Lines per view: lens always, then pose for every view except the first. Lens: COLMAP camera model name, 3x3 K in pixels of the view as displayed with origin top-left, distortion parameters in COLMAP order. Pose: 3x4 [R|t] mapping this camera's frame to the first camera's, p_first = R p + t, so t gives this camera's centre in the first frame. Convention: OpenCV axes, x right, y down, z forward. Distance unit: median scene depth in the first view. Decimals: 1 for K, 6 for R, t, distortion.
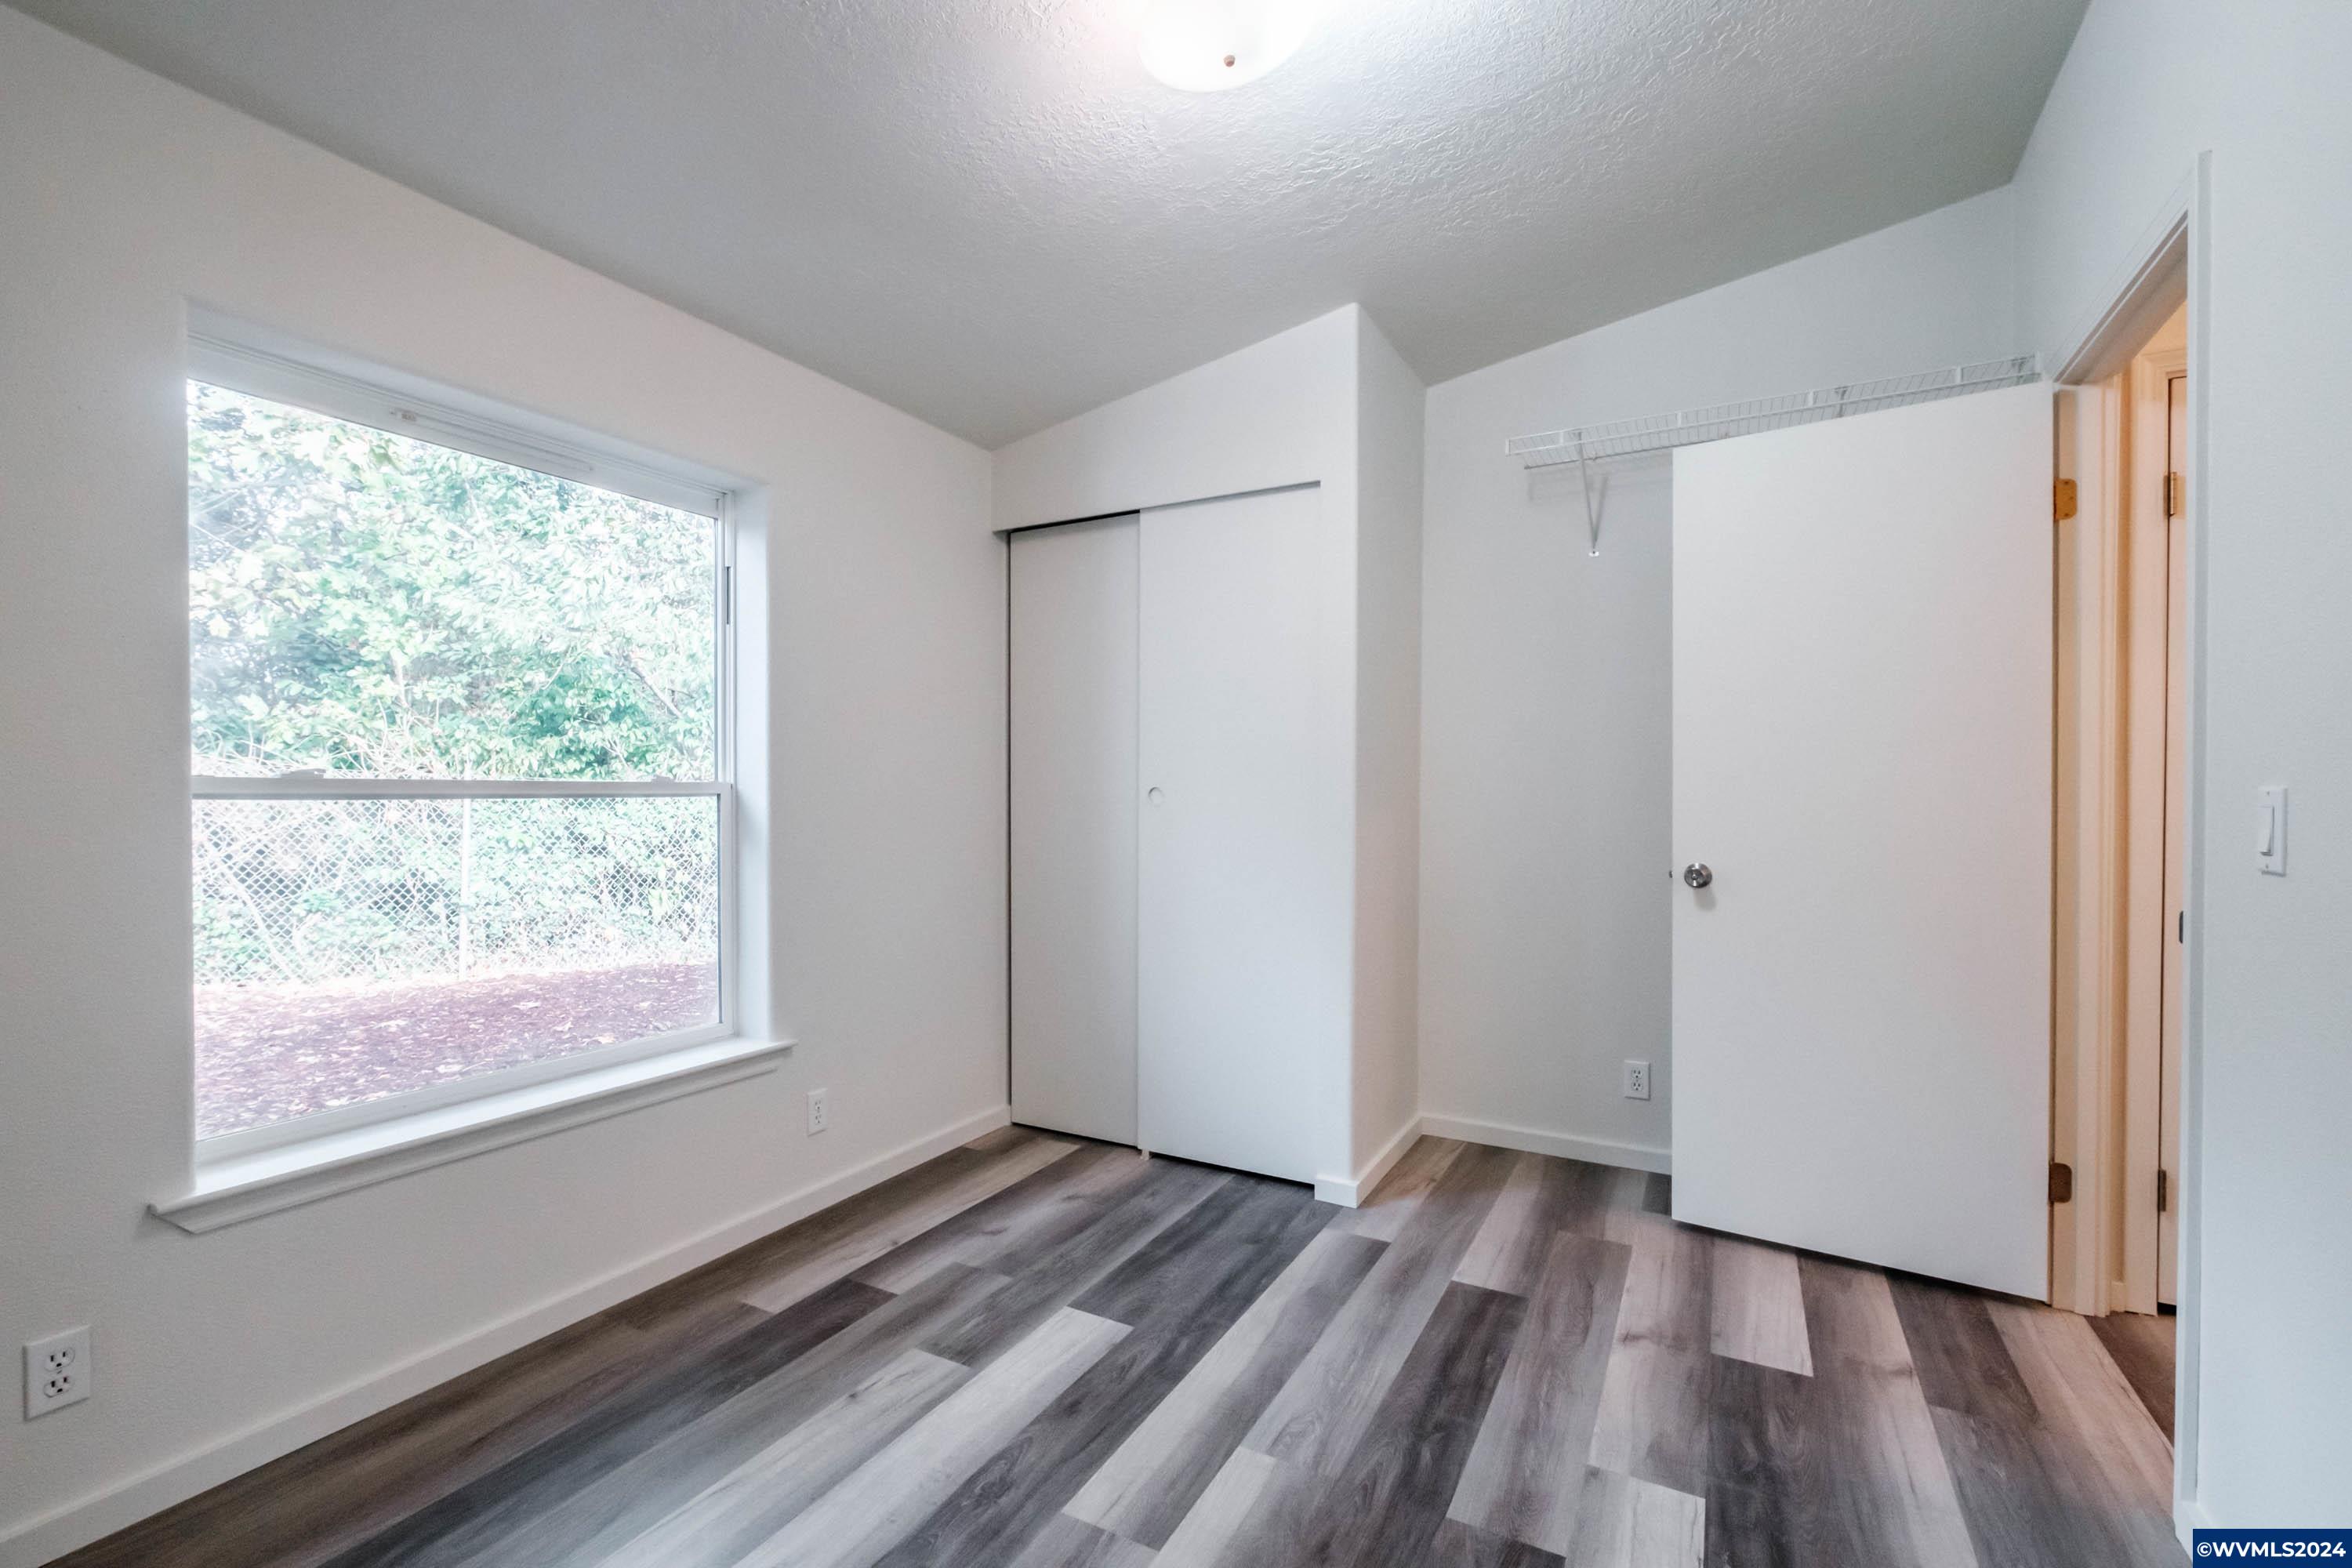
lens RADIAL K [[1023.3, 0, 1162.6], [0, 1023.3, 810.5], [0, 0, 1]] dist [-0.001044, -0.000633]
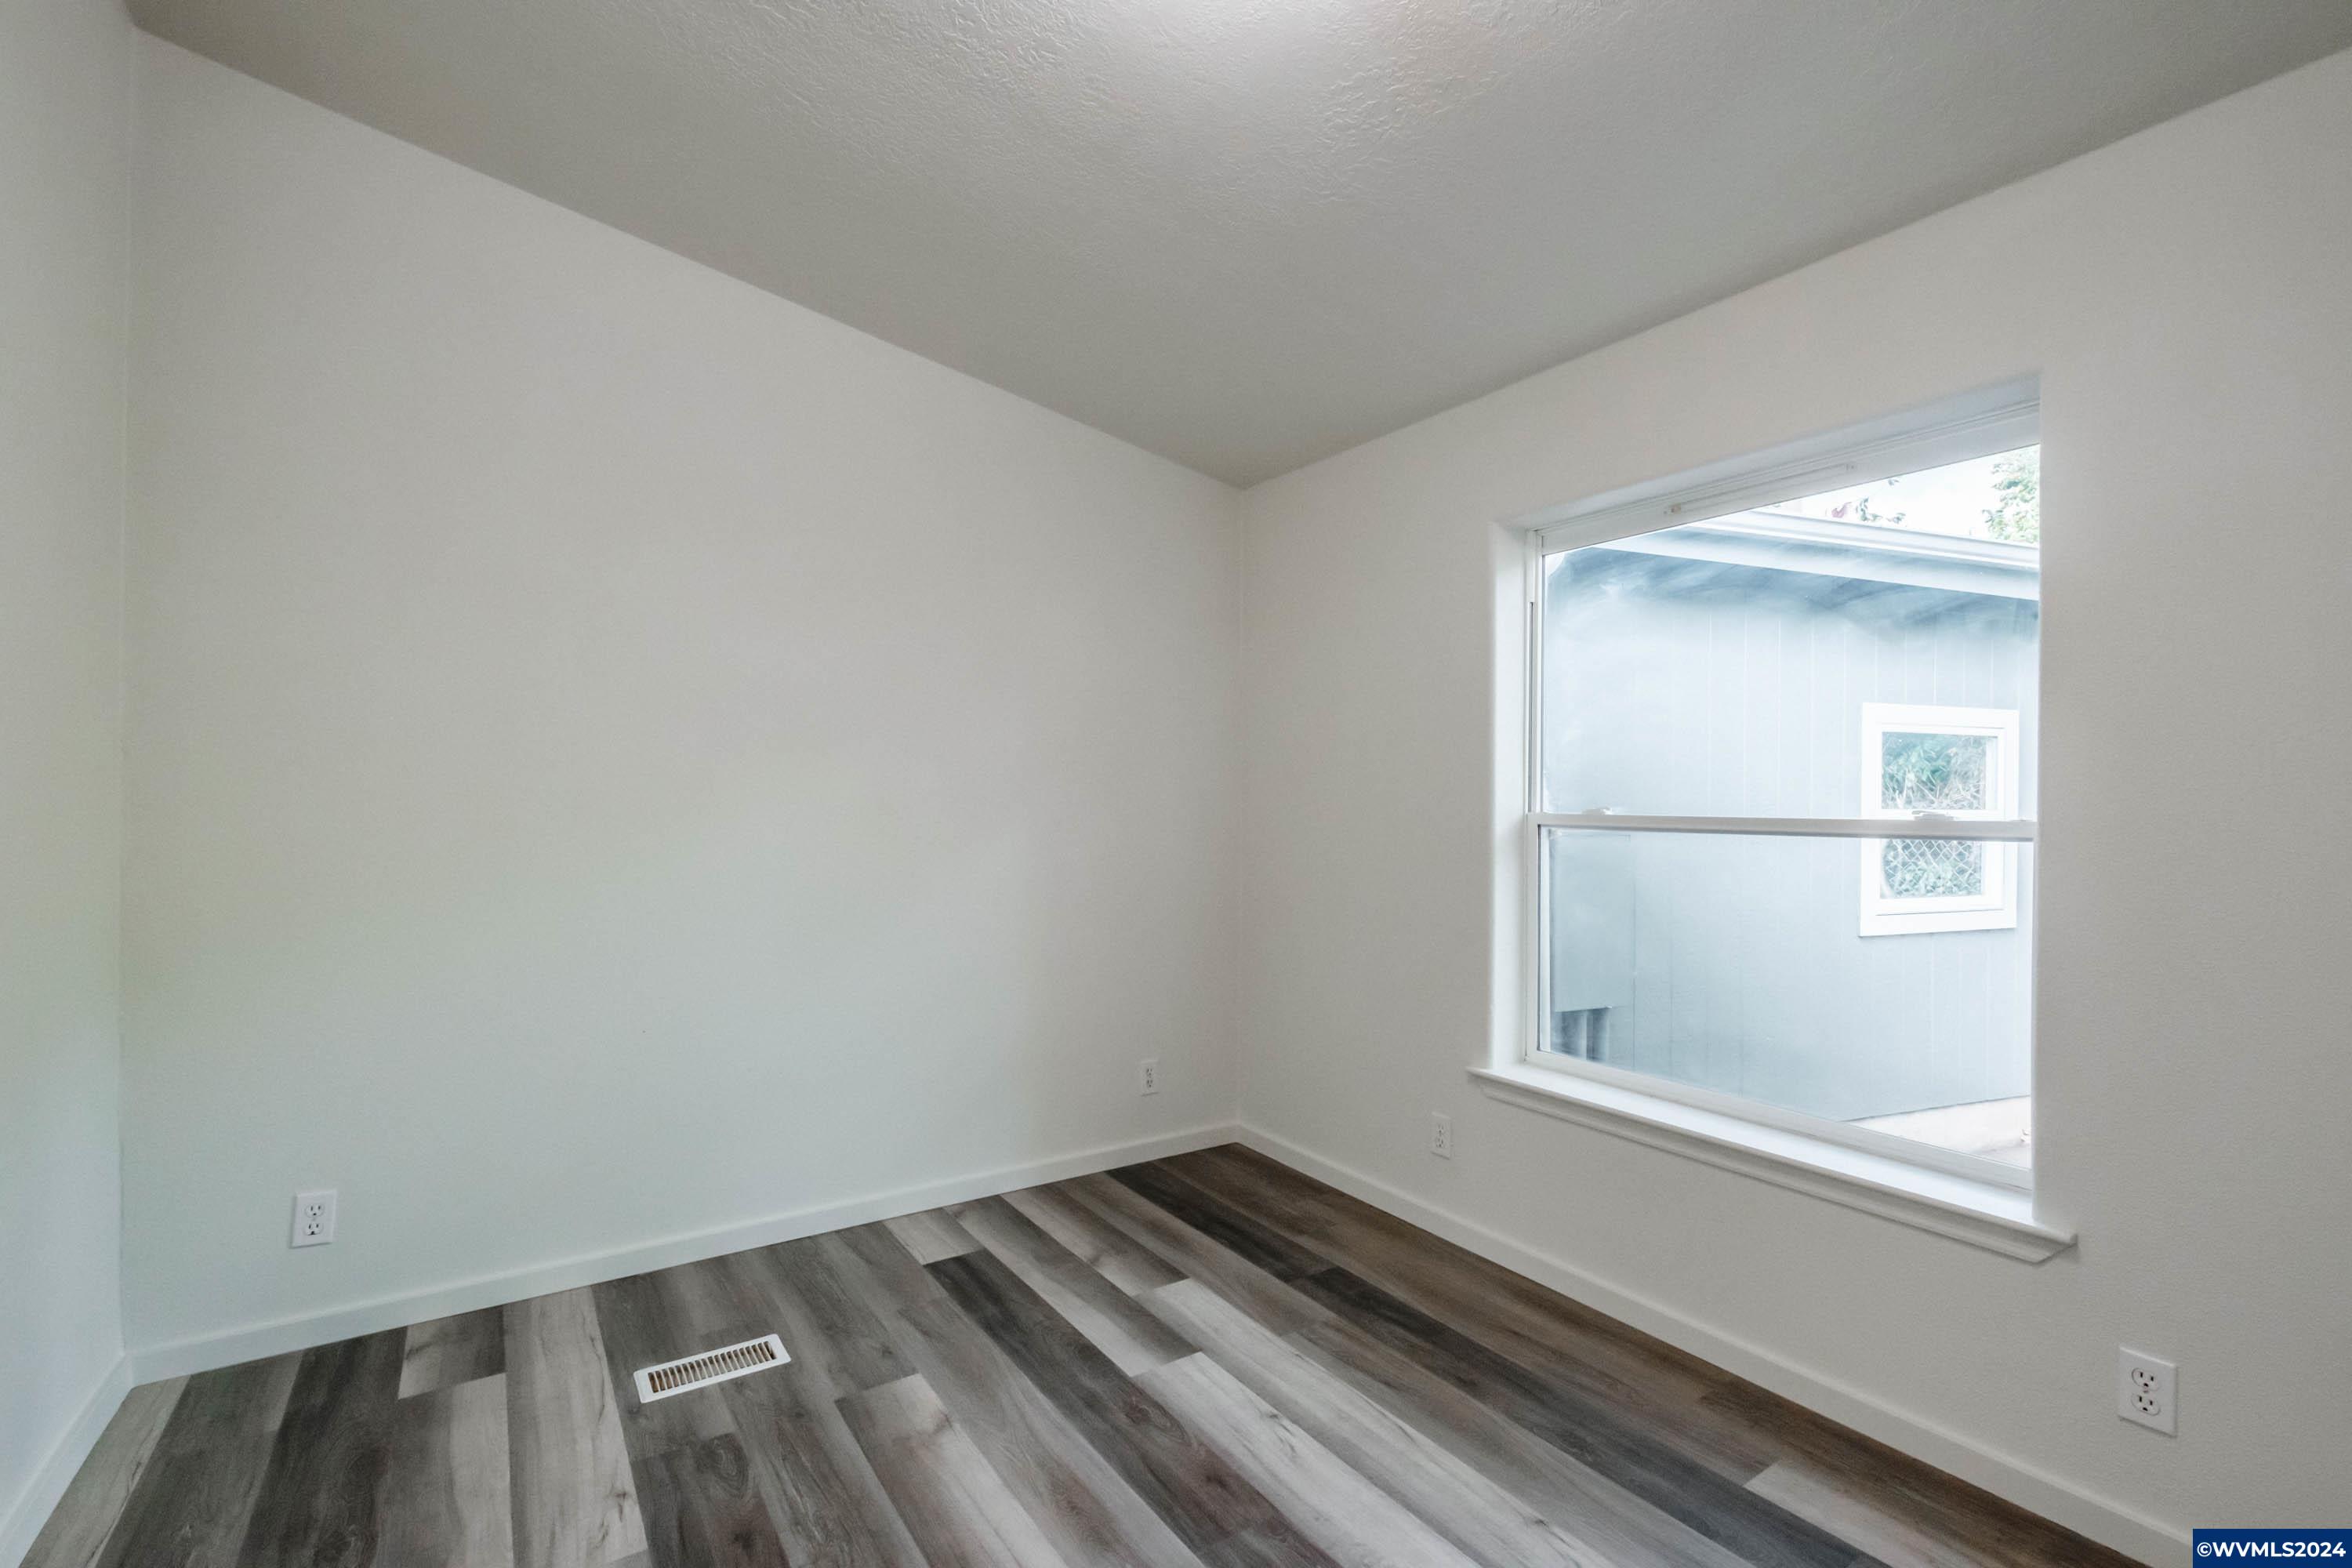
lens RADIAL K [[1023.3, 0, 1162.6], [0, 1023.3, 810.5], [0, 0, 1]] dist [-0.001044, -0.000633]
pose [[-0.459155, 0.002776, -0.888352, 0.635516], [-0.026176, 0.999519, 0.016653, -0.043625], [0.887970, 0.030900, -0.458862, 1.120326]]
